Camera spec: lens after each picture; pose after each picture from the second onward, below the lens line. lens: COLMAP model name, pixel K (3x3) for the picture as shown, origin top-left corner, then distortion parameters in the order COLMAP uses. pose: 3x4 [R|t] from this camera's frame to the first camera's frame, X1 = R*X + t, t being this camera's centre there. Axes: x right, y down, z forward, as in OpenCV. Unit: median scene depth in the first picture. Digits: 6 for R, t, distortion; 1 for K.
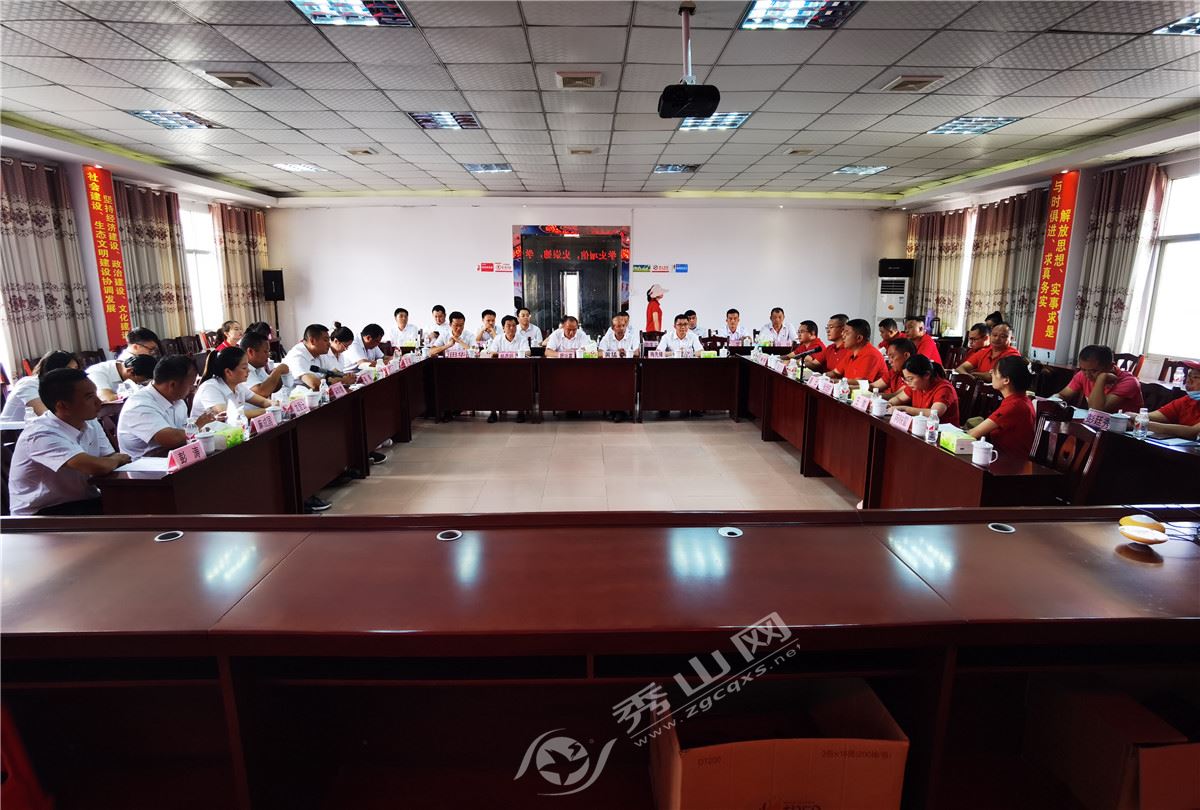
lens RADIAL K [[597.9, 0, 600.0], [0, 597.9, 405.0], [0, 0, 1]] dist [-0.055069, 0.020215]
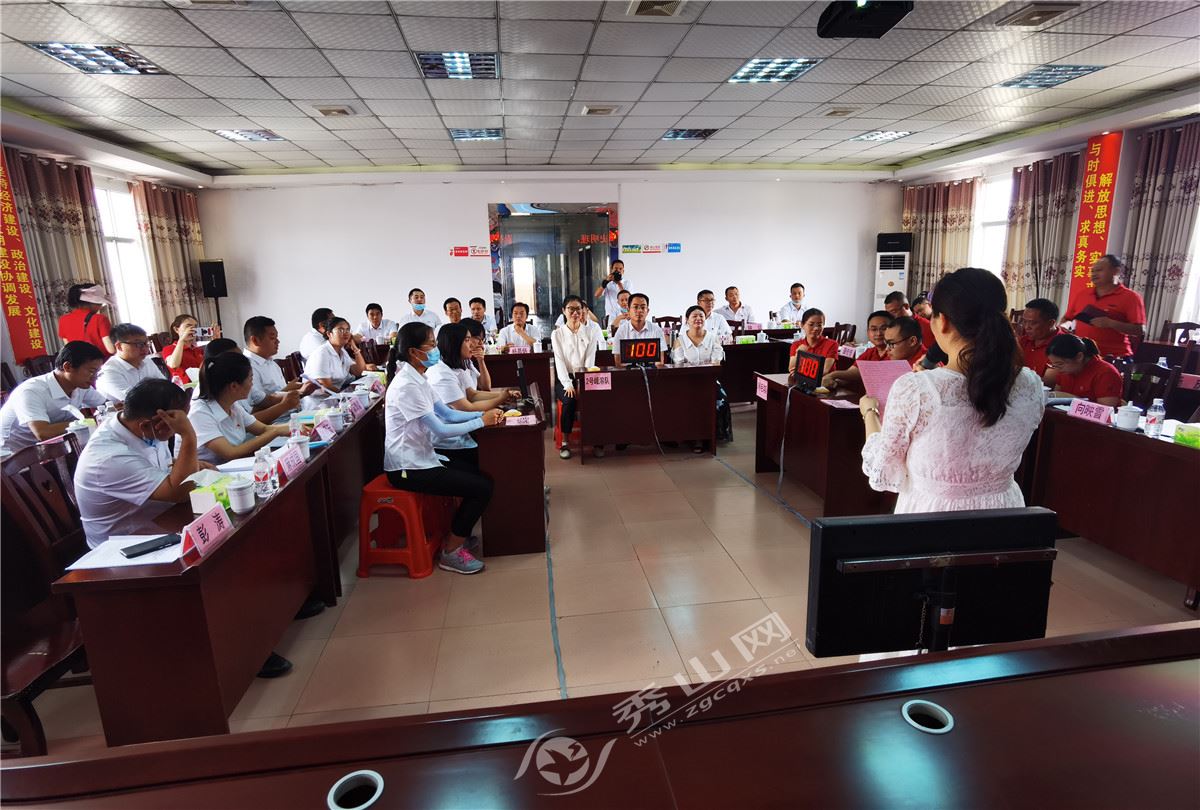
lens RADIAL K [[597.9, 0, 600.0], [0, 597.9, 405.0], [0, 0, 1]] dist [-0.055069, 0.020215]
pose [[0.993406, -0.050098, 0.103120, -0.108954], [0.048011, 0.998591, 0.022626, -0.014769], [-0.104108, -0.017525, 0.994412, 0.107344]]
